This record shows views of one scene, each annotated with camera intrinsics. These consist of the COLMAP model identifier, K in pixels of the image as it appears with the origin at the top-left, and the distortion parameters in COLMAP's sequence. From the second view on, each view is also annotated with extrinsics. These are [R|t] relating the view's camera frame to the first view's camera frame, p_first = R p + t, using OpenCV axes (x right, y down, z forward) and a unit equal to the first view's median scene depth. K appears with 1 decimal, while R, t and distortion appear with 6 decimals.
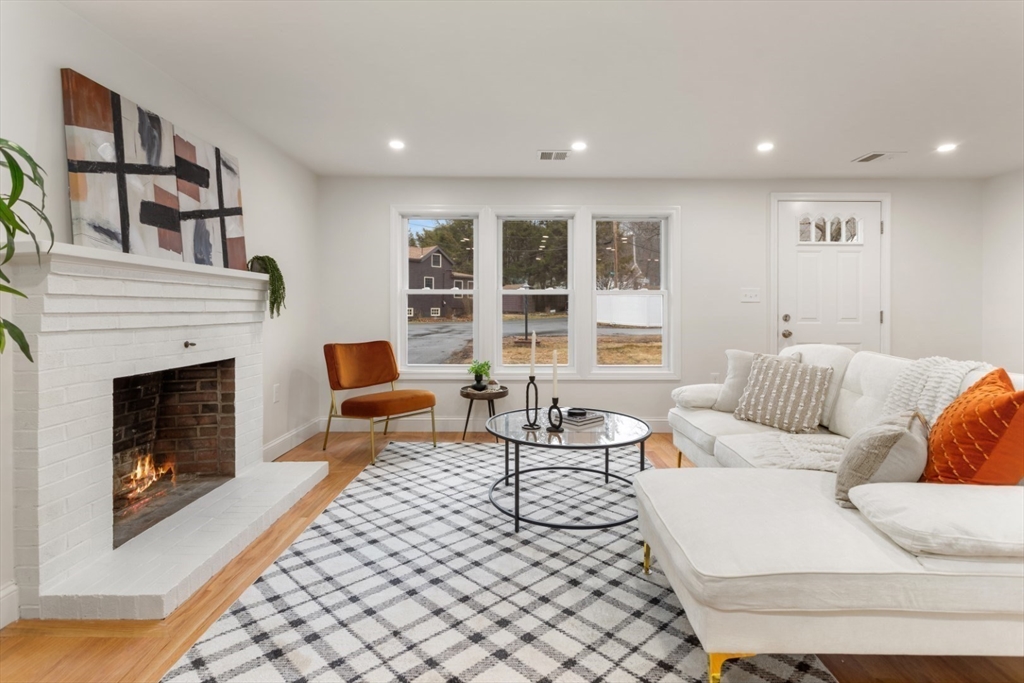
lens RADIAL K [[489.8, 0, 515.6], [0, 489.8, 313.0], [0, 0, 1]] dist [0.000209, 0.003694]
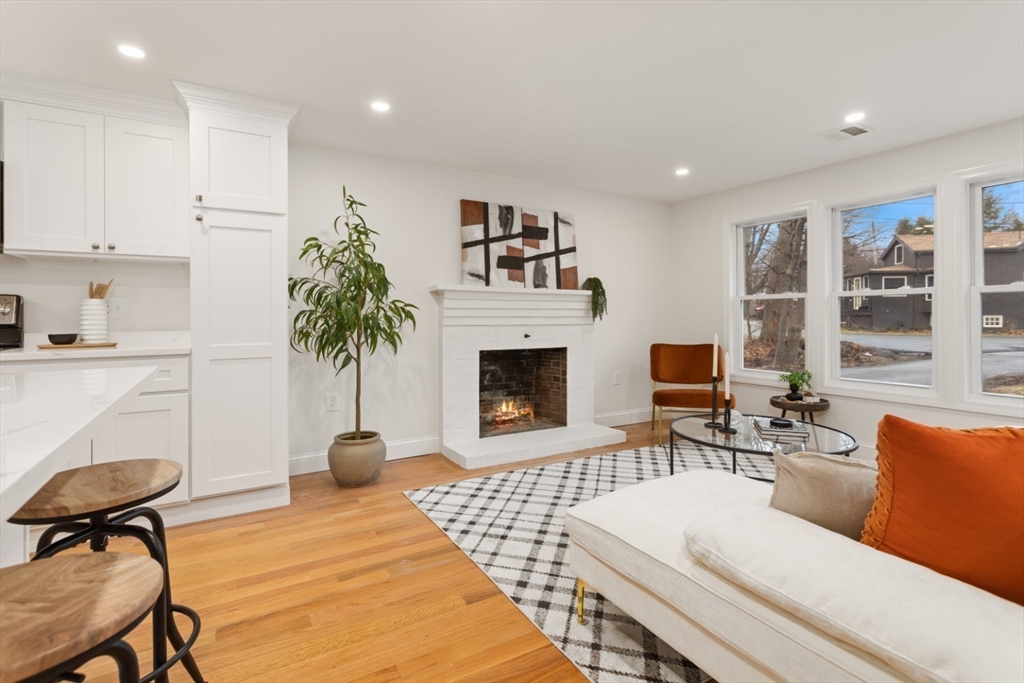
lens RADIAL K [[489.8, 0, 520.7], [0, 489.8, 320.3], [0, 0, 1]] dist [0.000209, 0.003694]
pose [[0.517114, 0.000590, -0.855916, 0.704767], [-0.002770, 0.999996, -0.000984, 0.011141], [0.855912, 0.002880, 0.517114, 0.100576]]
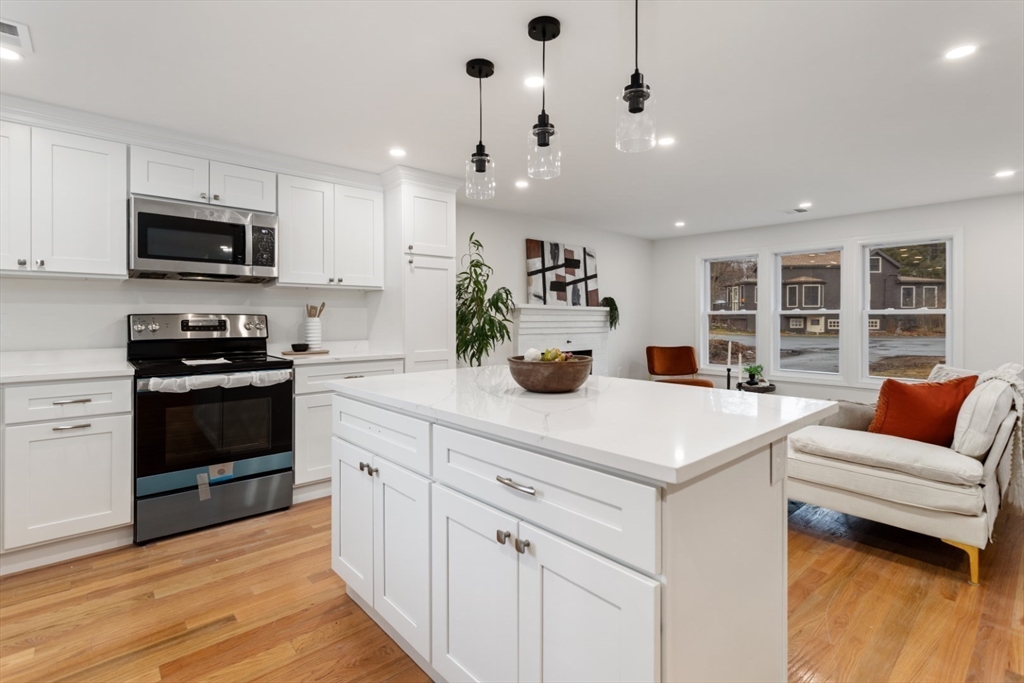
lens RADIAL K [[489.8, 0, 517.1], [0, 489.8, 316.4], [0, 0, 1]] dist [0.000209, 0.003694]
pose [[0.675527, -0.003848, -0.737326, 0.751178], [-0.006664, 0.999914, -0.011324, -0.022932], [0.737305, 0.012563, 0.675443, -0.623680]]
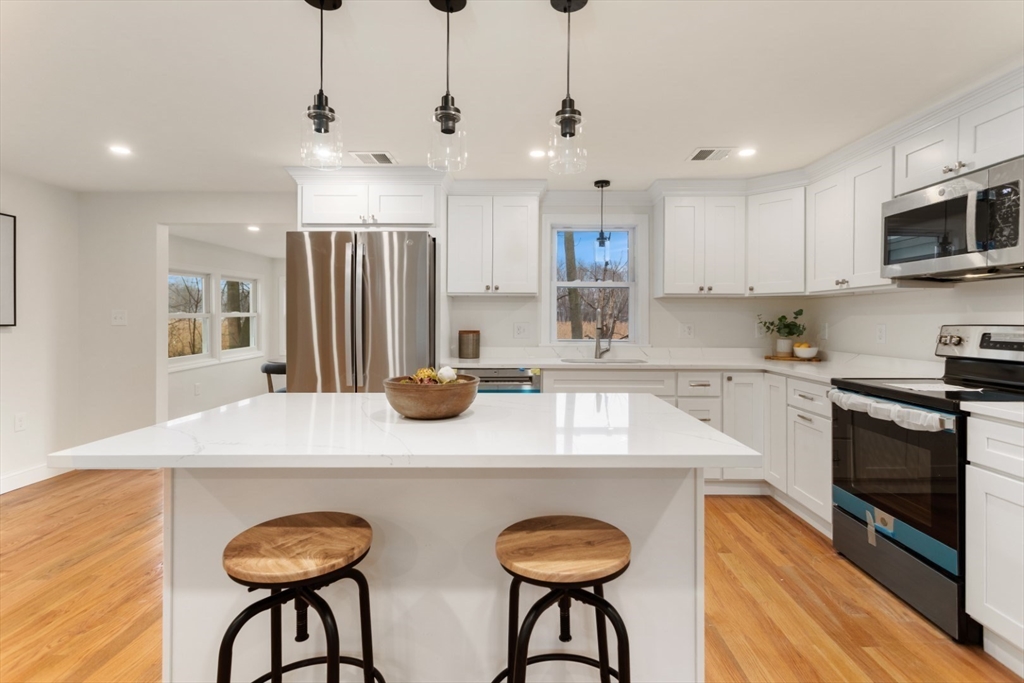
lens RADIAL K [[489.8, 0, 520.9], [0, 489.8, 317.5], [0, 0, 1]] dist [0.000209, 0.003694]
pose [[-0.999987, -0.004171, 0.003045, 0.186372], [-0.004153, 0.999975, 0.005681, -0.051190], [-0.003069, 0.005668, -0.999979, 0.439106]]
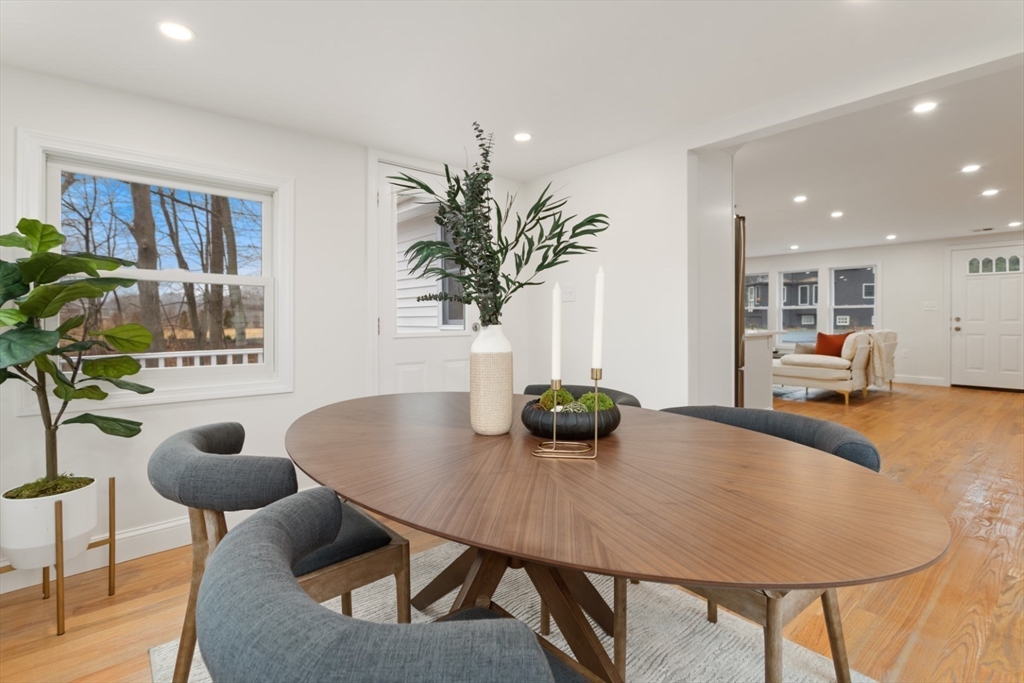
lens RADIAL K [[489.8, 0, 510.6], [0, 489.8, 320.3], [0, 0, 1]] dist [0.000209, 0.003694]
pose [[0.649188, -0.004410, -0.760615, 1.358808], [0.001072, 0.999988, -0.004883, 0.032685], [0.760627, 0.002355, 0.649185, -2.094336]]
